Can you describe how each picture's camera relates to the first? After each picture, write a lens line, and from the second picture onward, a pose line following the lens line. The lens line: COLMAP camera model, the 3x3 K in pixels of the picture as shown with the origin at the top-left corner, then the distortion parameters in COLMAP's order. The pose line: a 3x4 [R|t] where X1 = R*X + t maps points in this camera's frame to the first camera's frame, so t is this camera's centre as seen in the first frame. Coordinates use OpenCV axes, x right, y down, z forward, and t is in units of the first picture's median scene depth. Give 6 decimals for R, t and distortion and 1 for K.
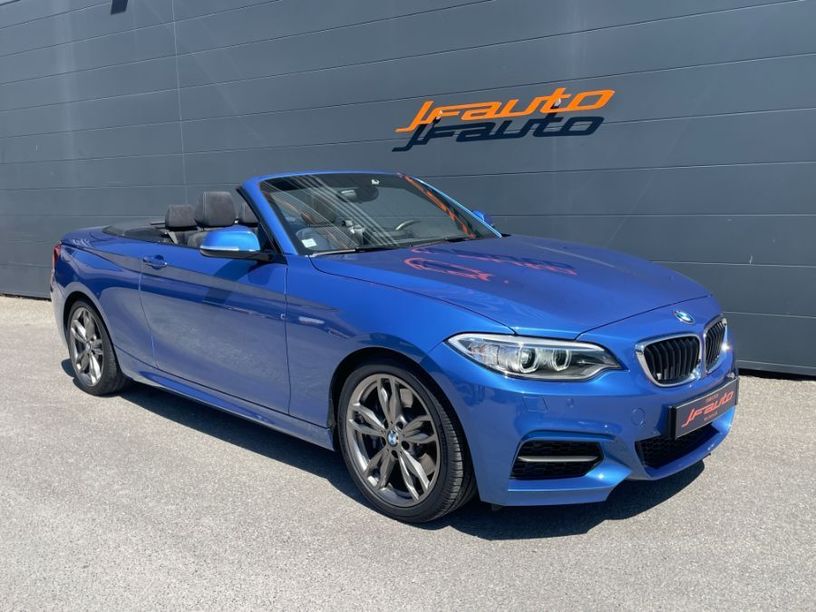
lens RADIAL K [[732.1, 0, 408.0], [0, 732.1, 306.0], [0, 0, 1]] dist [0.002183, -0.014635]
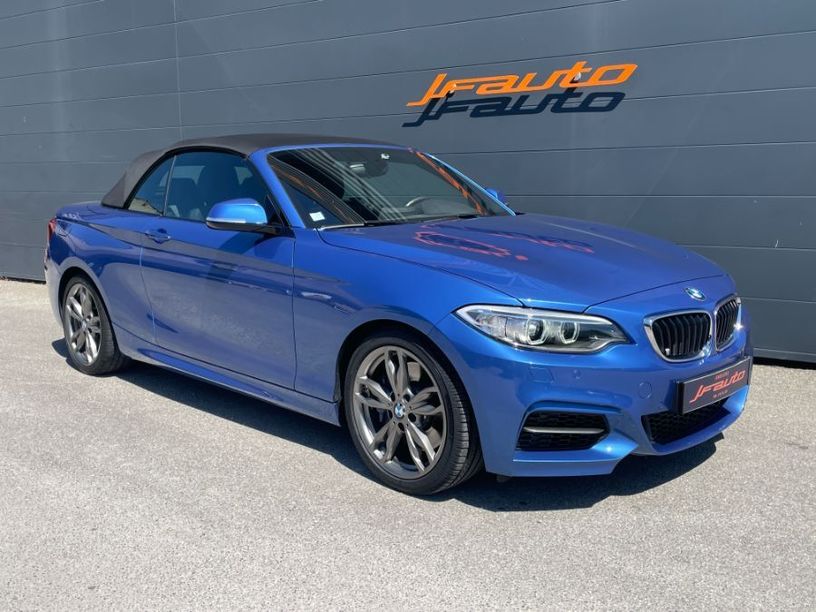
lens RADIAL K [[809.6, 0, 408.0], [0, 809.6, 306.0], [0, 0, 1]] dist [-0.000528, 0.021635]
pose [[0.999828, 0.014608, -0.011402, 0.001121], [-0.014553, 0.999882, 0.004904, 0.031197], [0.011472, -0.004737, 0.999923, -0.097778]]
